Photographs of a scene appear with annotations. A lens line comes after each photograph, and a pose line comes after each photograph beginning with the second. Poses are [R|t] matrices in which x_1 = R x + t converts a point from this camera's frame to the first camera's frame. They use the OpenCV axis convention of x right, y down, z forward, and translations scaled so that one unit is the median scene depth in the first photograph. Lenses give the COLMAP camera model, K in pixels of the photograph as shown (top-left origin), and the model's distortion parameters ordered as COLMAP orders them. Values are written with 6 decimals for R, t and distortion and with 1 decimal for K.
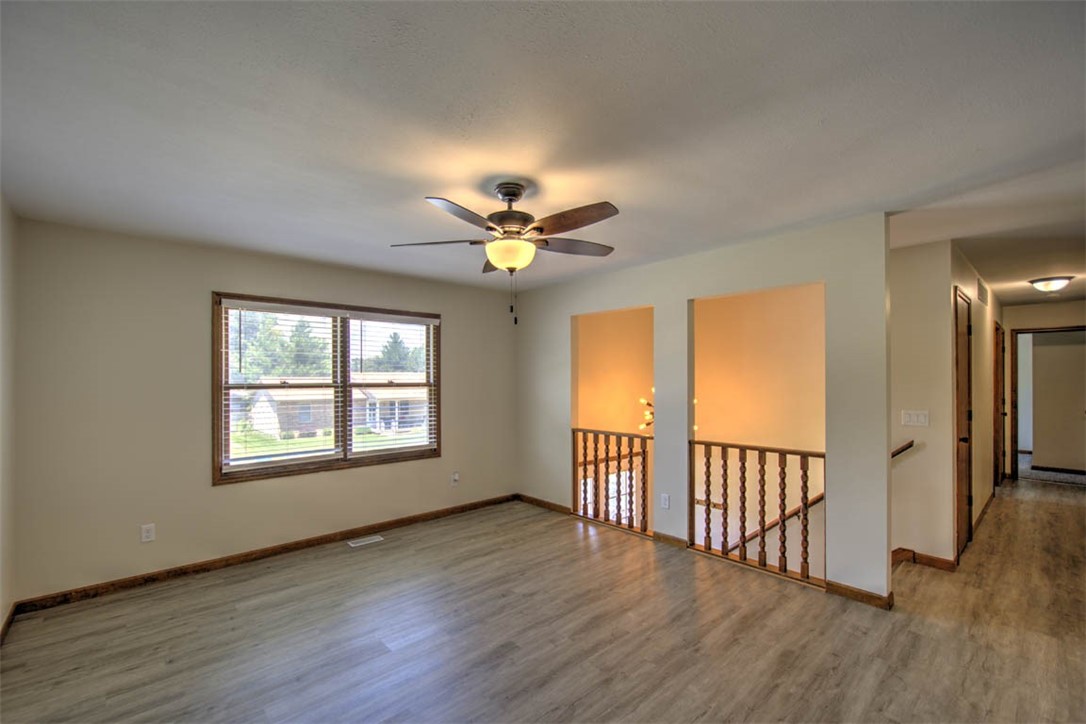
lens RADIAL K [[455.6, 0, 542.3], [0, 455.6, 378.3], [0, 0, 1]] dist [-0.000372, -0.000206]
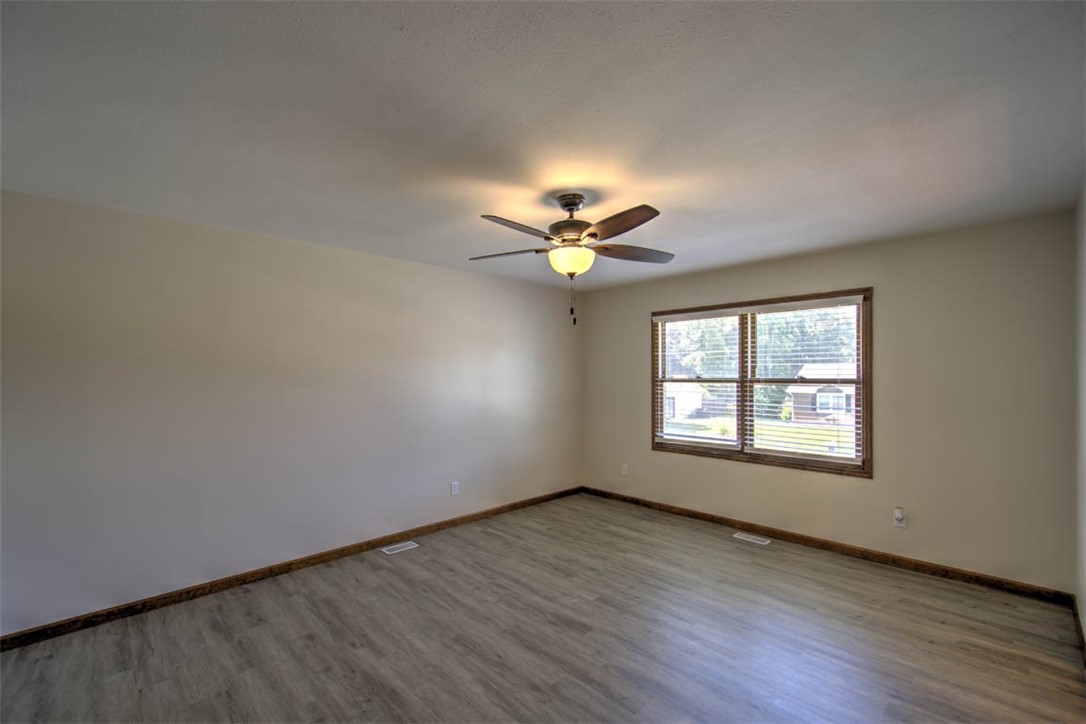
lens RADIAL K [[455.6, 0, 542.3], [0, 455.6, 378.3], [0, 0, 1]] dist [-0.000372, -0.000206]
pose [[0.046492, 0.010170, -0.998867, 0.583077], [0.006789, 0.999922, 0.010497, -0.003420], [0.998896, -0.007269, 0.046420, 0.512055]]
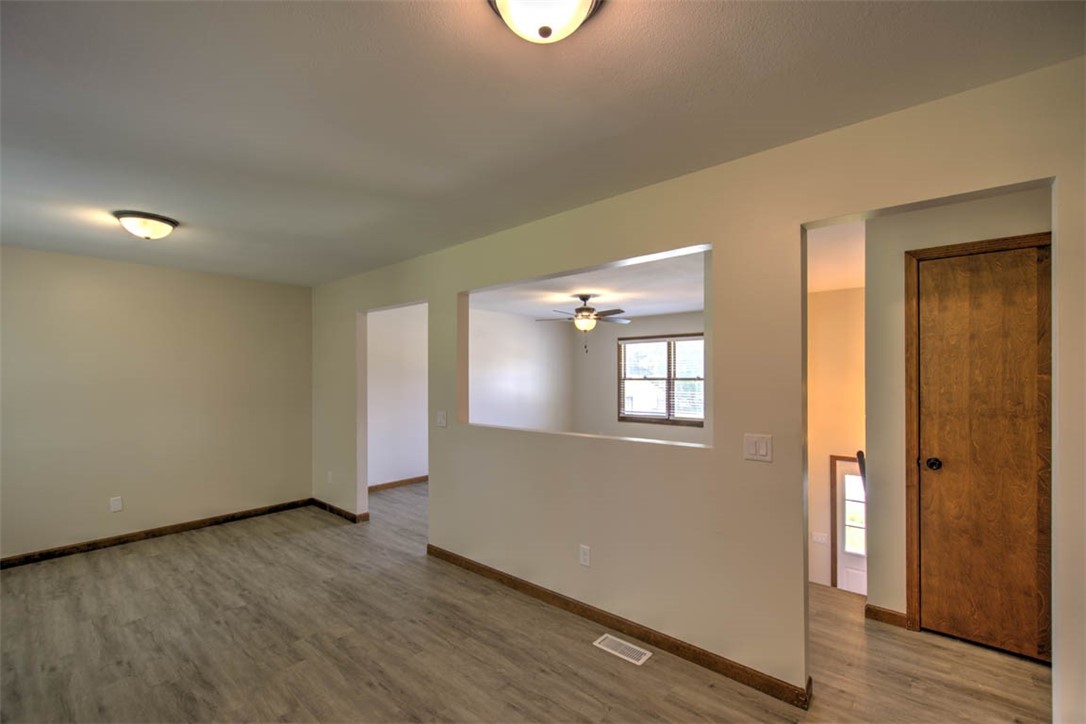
lens RADIAL K [[455.6, 0, 542.3], [0, 455.6, 378.3], [0, 0, 1]] dist [-0.000372, -0.000206]
pose [[0.130526, 0.005933, -0.991427, 1.334706], [0.005603, 0.999962, 0.006722, -0.002395], [0.991429, -0.006433, 0.130488, 0.266553]]
